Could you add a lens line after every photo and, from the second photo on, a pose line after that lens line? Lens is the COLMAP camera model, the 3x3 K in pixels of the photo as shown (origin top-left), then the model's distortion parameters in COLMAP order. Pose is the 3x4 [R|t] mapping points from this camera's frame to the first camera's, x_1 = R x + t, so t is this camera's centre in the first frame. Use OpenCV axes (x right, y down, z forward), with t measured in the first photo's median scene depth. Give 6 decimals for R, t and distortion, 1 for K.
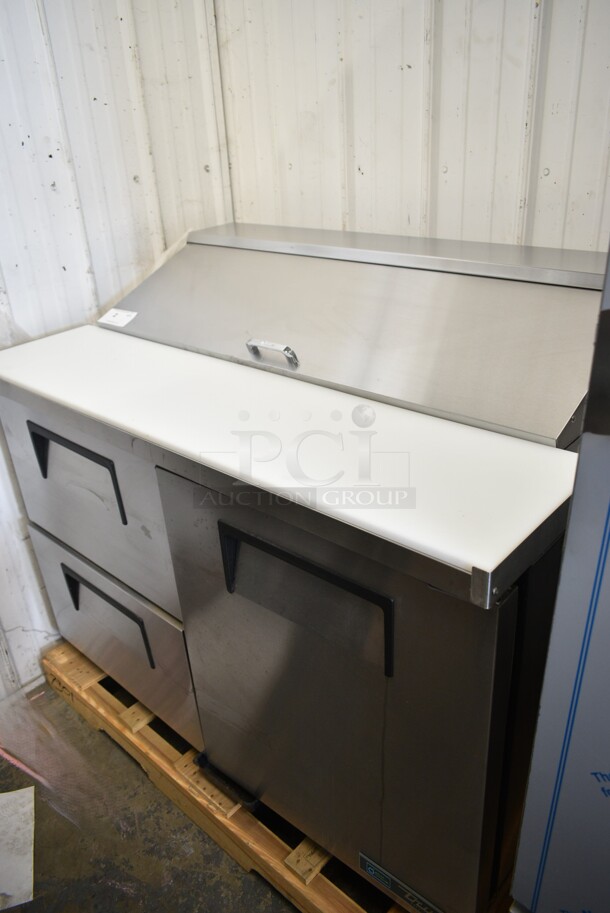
lens RADIAL K [[693.6, 0, 305.0], [0, 693.6, 456.5], [0, 0, 1]] dist [-0.010103, -0.002697]
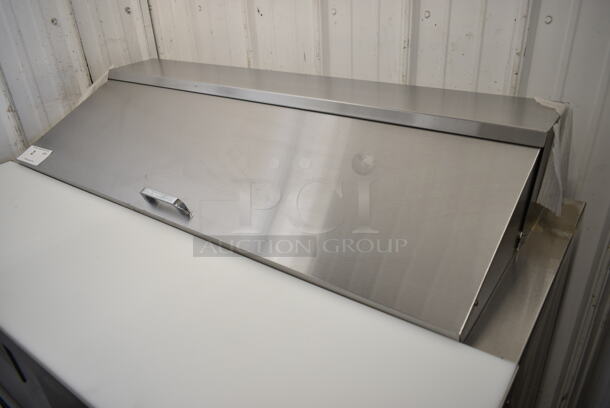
lens RADIAL K [[465.8, 0, 305.0], [0, 465.8, 204.0], [0, 0, 1]] dist [-0.003029, 0.001310]
pose [[0.995243, -0.045596, 0.086097, 0.073807], [0.044184, 0.998857, 0.018233, -0.118791], [-0.086830, -0.014342, 0.996120, 0.251704]]
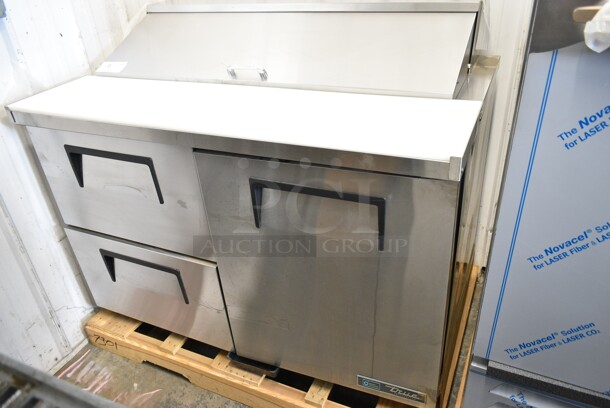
lens RADIAL K [[465.8, 0, 305.0], [0, 465.8, 204.0], [0, 0, 1]] dist [-0.003029, 0.001310]
pose [[0.953115, -0.162016, 0.255583, -0.181788], [0.149991, 0.986482, 0.065998, 0.064479], [-0.262821, -0.024569, 0.964532, -0.005390]]
